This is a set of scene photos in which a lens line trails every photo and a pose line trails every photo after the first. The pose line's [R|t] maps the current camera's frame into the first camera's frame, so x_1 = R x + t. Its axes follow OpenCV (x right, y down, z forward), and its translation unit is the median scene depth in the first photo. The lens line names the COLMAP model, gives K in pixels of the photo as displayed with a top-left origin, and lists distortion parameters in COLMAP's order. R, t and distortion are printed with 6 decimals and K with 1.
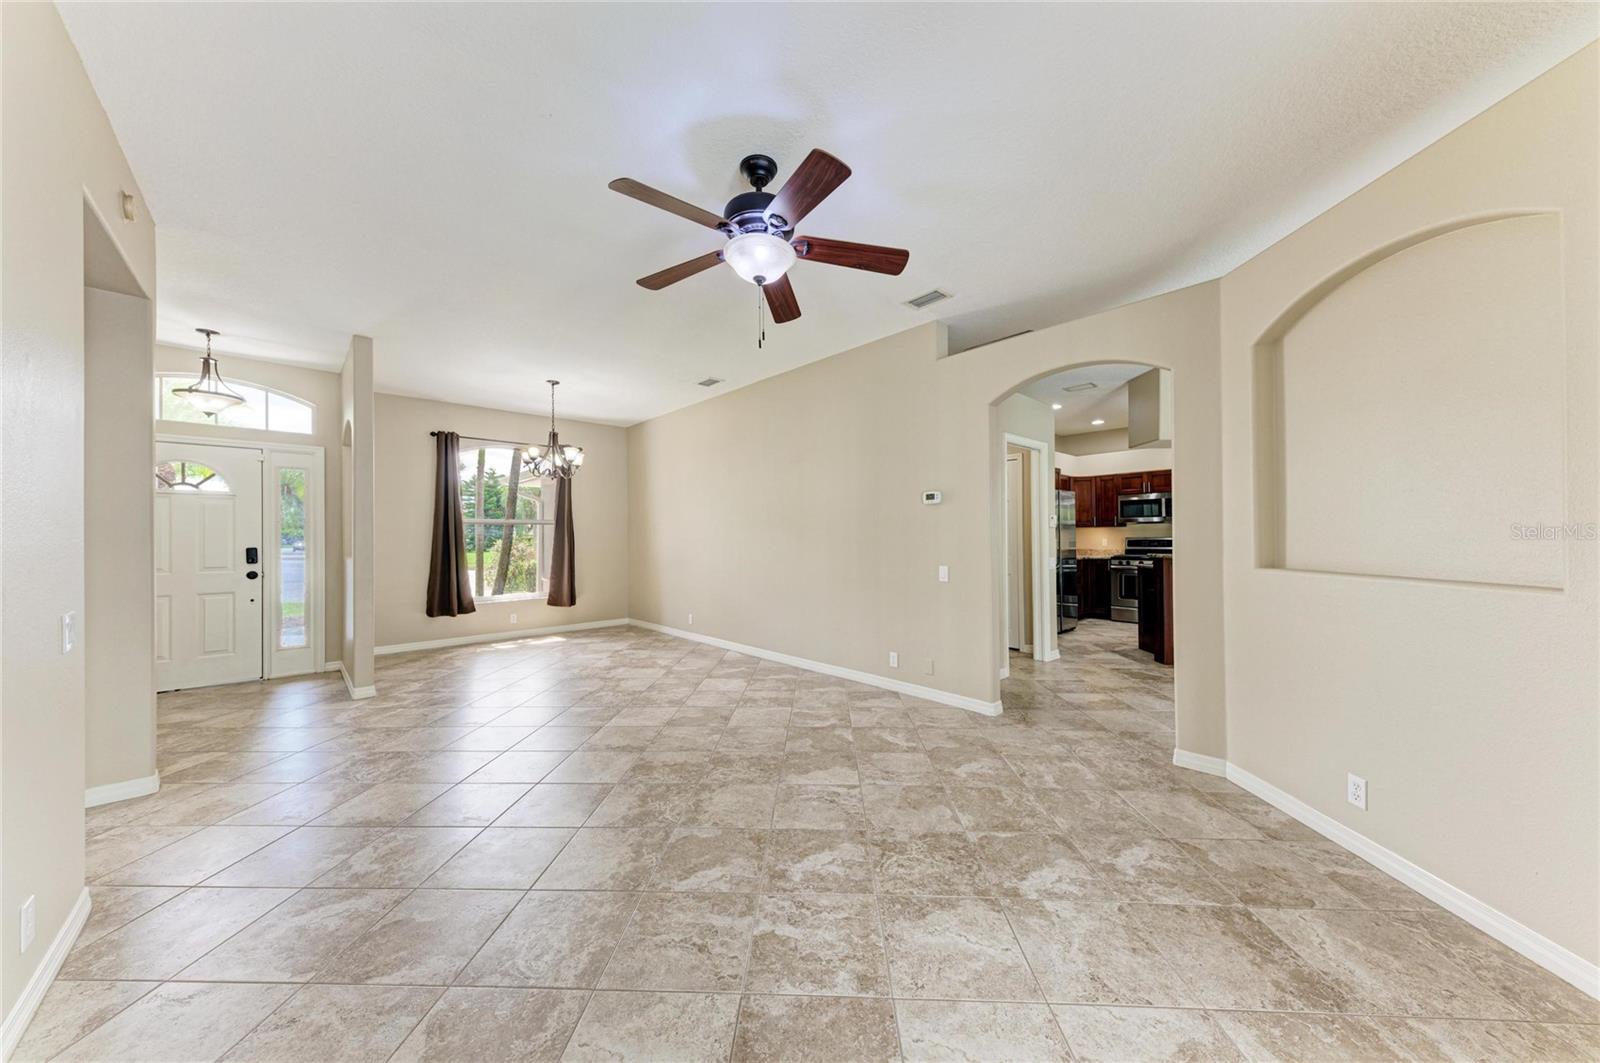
lens RADIAL K [[540.1, 0, 800.8], [0, 540.1, 534.4], [0, 0, 1]] dist [0.022582, -0.005921]
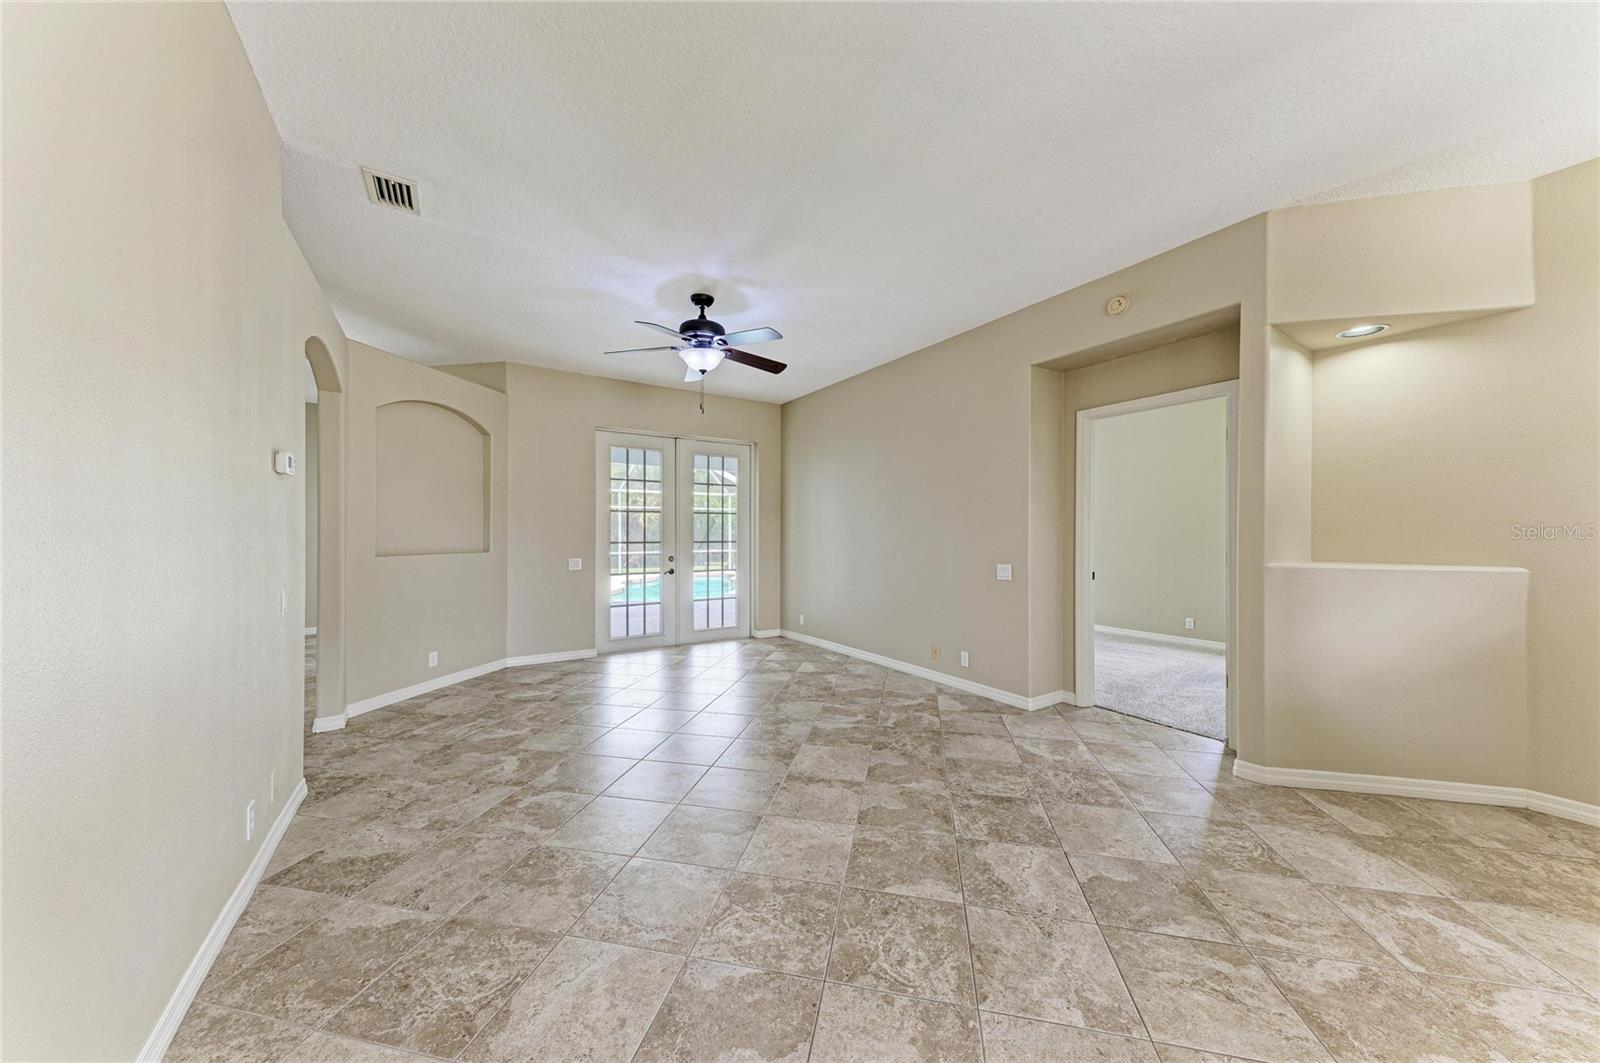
lens RADIAL K [[540.1, 0, 800.8], [0, 540.1, 534.4], [0, 0, 1]] dist [0.022582, -0.005921]
pose [[-0.985474, 0.004257, 0.169771, -0.385109], [0.003468, 0.999982, -0.004943, 0.008485], [-0.169788, -0.004282, -0.985471, 1.553859]]
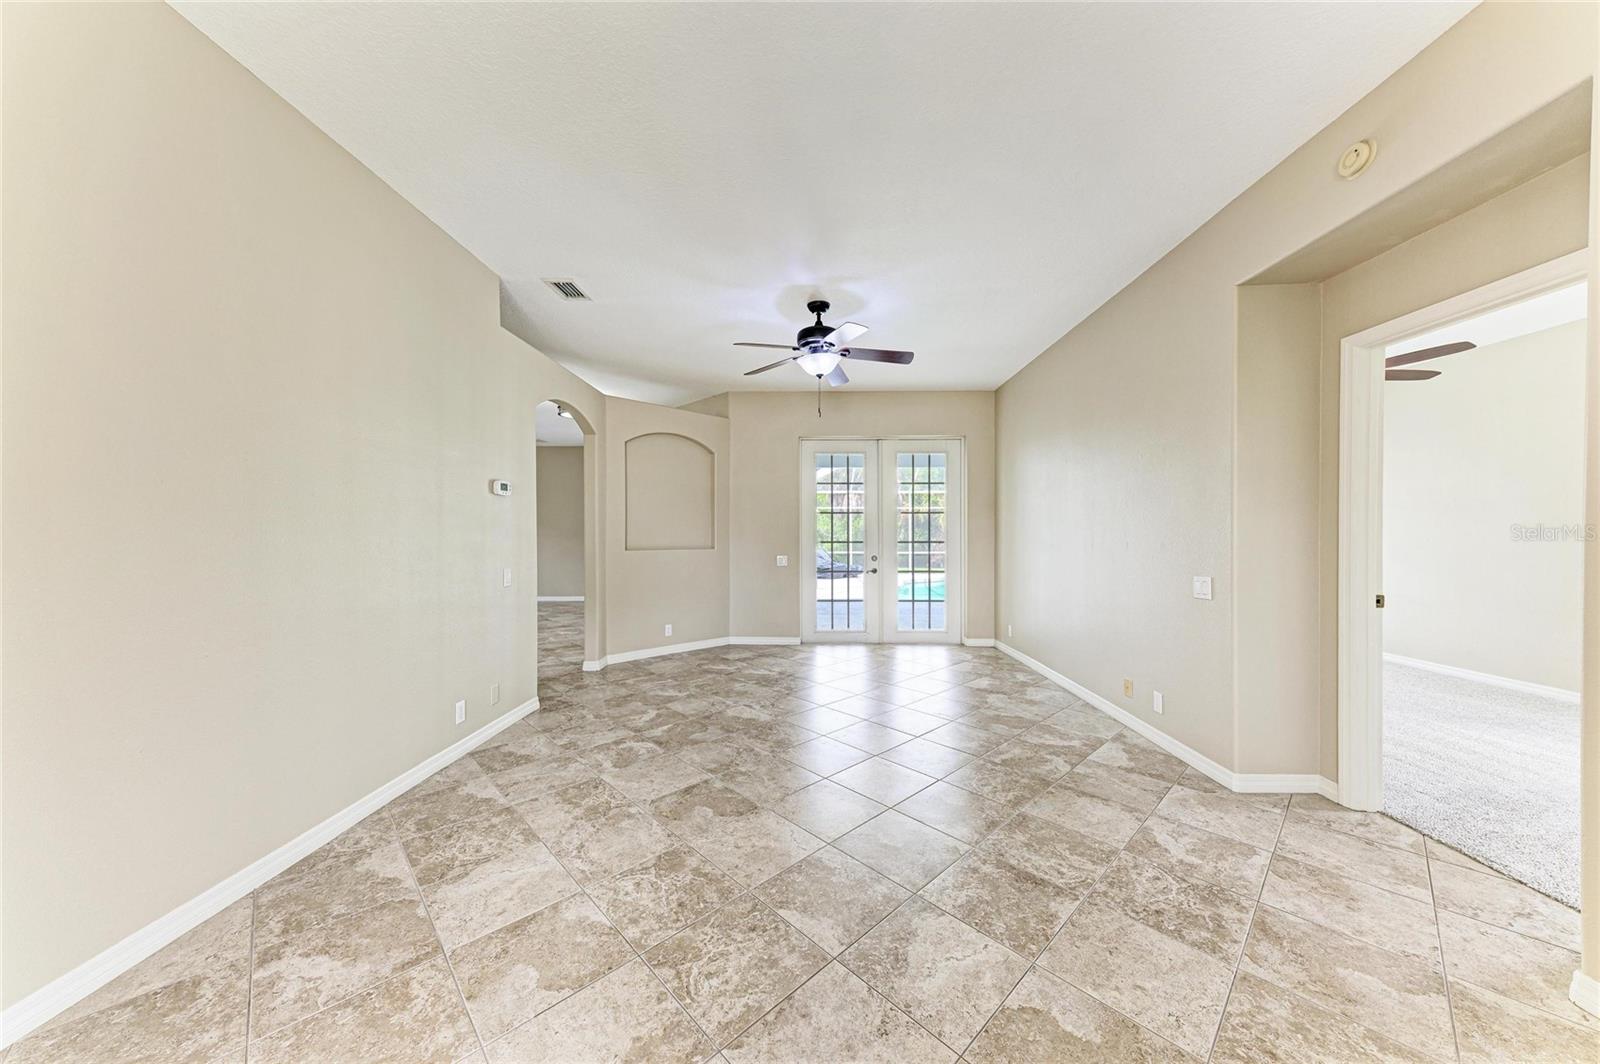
lens RADIAL K [[540.1, 0, 800.8], [0, 540.1, 534.9], [0, 0, 1]] dist [0.022582, -0.005921]
pose [[-0.719627, 0.004657, 0.694345, -0.719335], [0.000357, 0.999980, -0.006336, 0.010405], [-0.694361, -0.004311, -0.719614, 1.373906]]
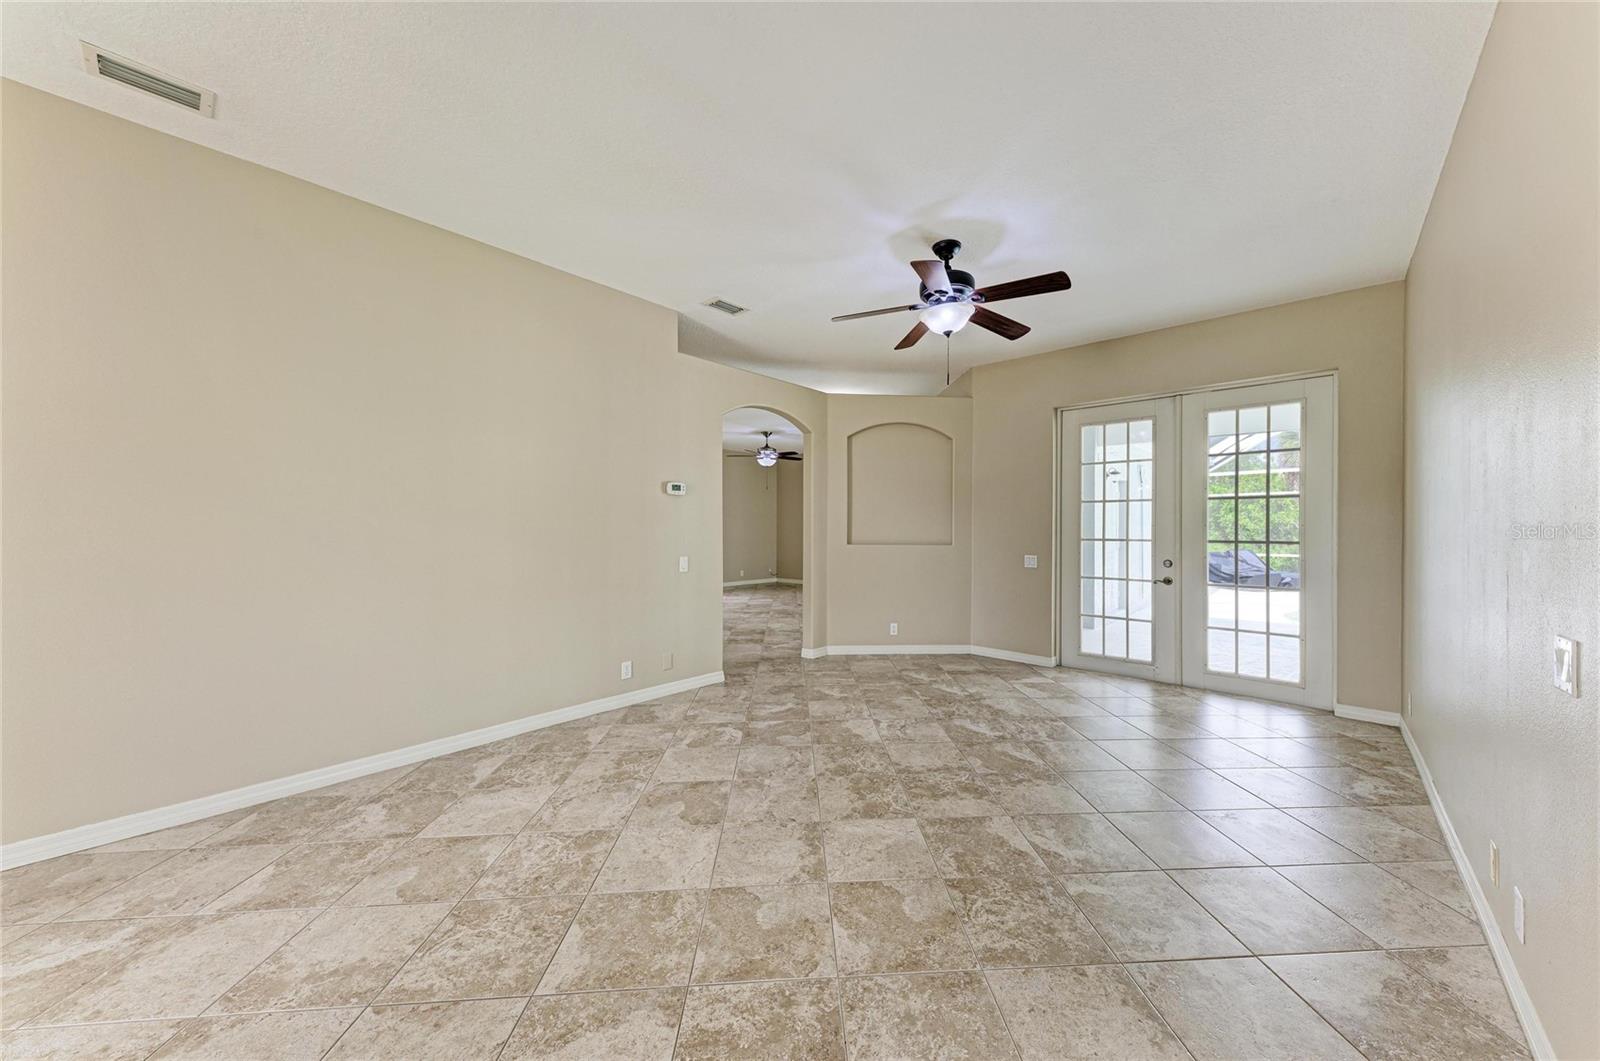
lens RADIAL K [[558.1, 0, 830.3], [0, 558.1, 525.9], [0, 0, 1]] dist [0.021997, -0.006456]
pose [[-0.113721, 0.008536, 0.993476, -0.863685], [-0.008692, 0.999916, -0.009587, 0.008151], [-0.993475, -0.009725, -0.113638, 0.892476]]
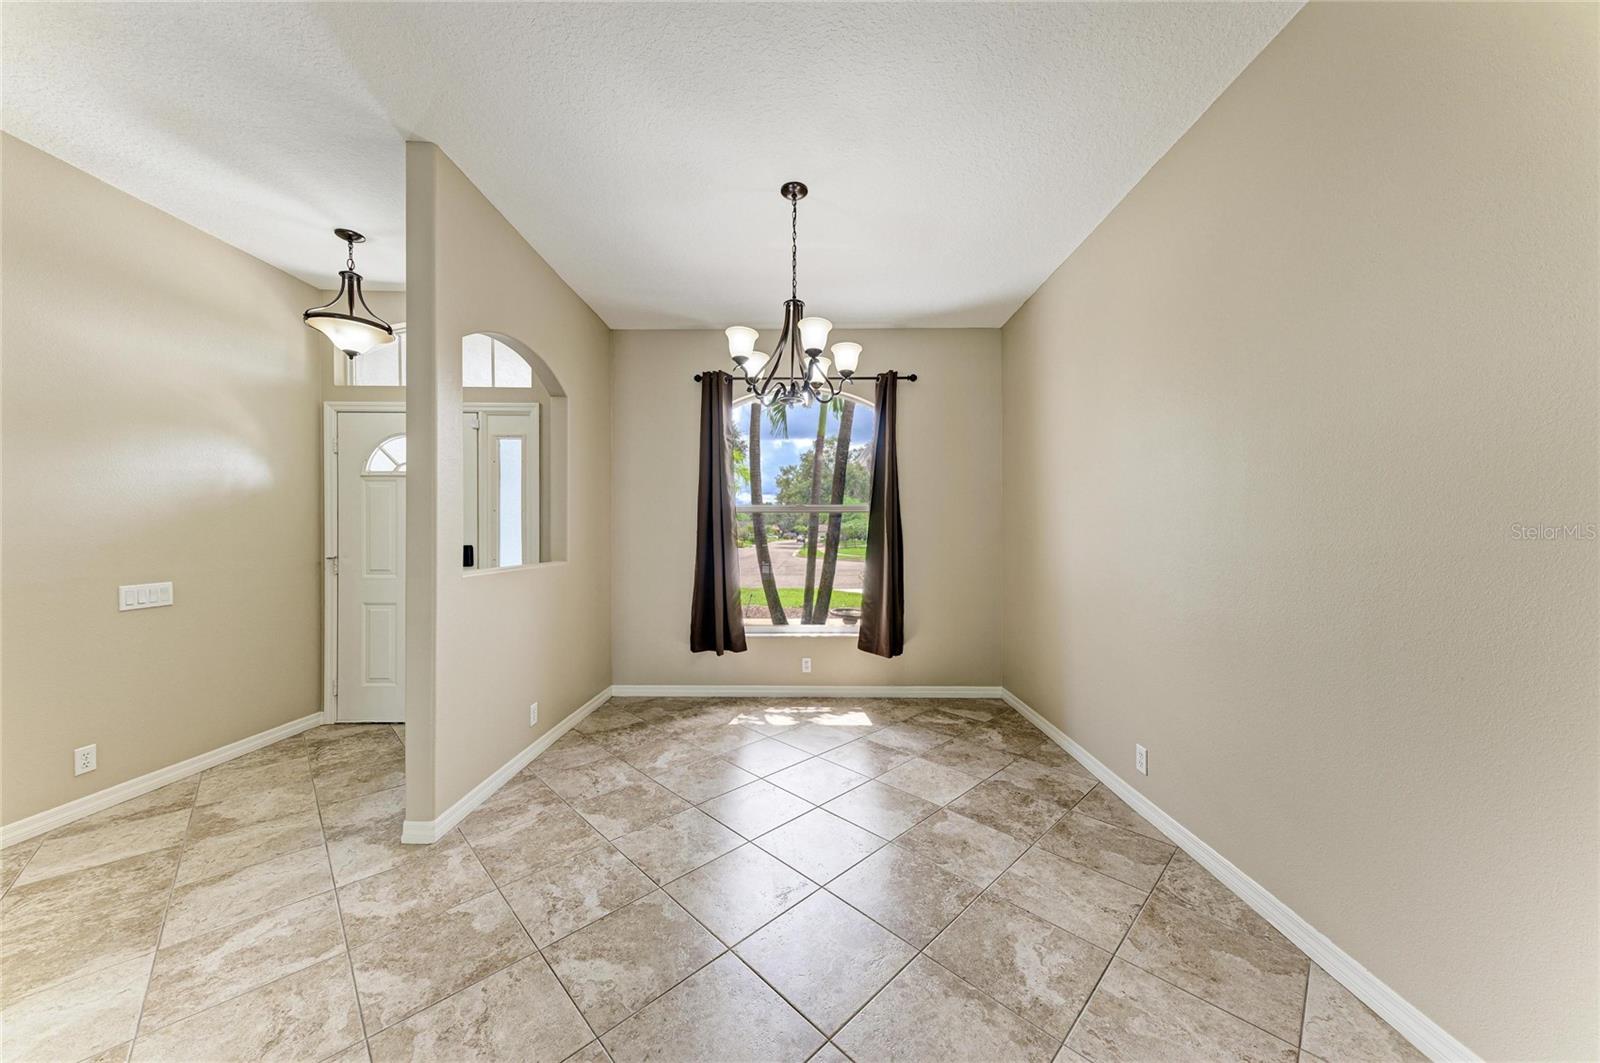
lens RADIAL K [[540.1, 0, 800.8], [0, 540.1, 534.4], [0, 0, 1]] dist [0.022582, -0.005921]
pose [[0.727748, 0.007904, -0.685799, -0.206704], [-0.002129, 0.999955, 0.009266, 0.001607], [0.685842, -0.005283, 0.727732, 0.994256]]
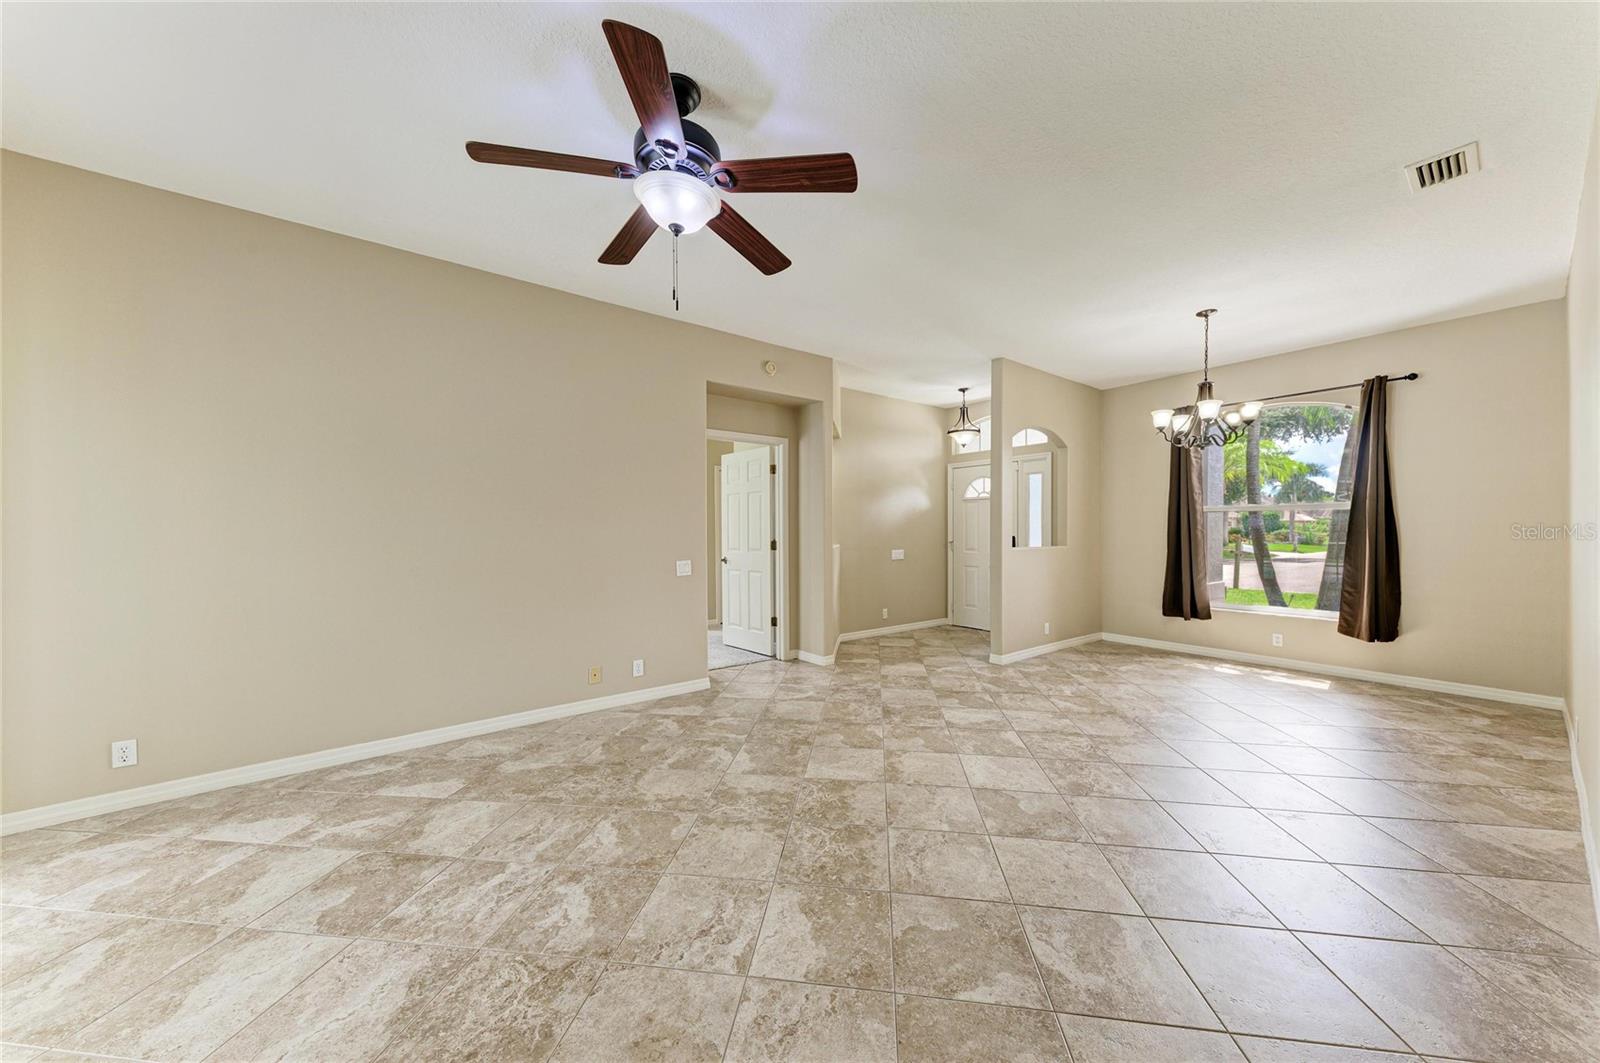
lens RADIAL K [[540.1, 0, 800.8], [0, 540.1, 534.4], [0, 0, 1]] dist [0.022582, -0.005921]
pose [[-0.095952, 0.013873, -0.995289, 0.469959], [0.008001, 0.999881, 0.013166, -0.002392], [0.995354, -0.006700, -0.096052, 0.789628]]
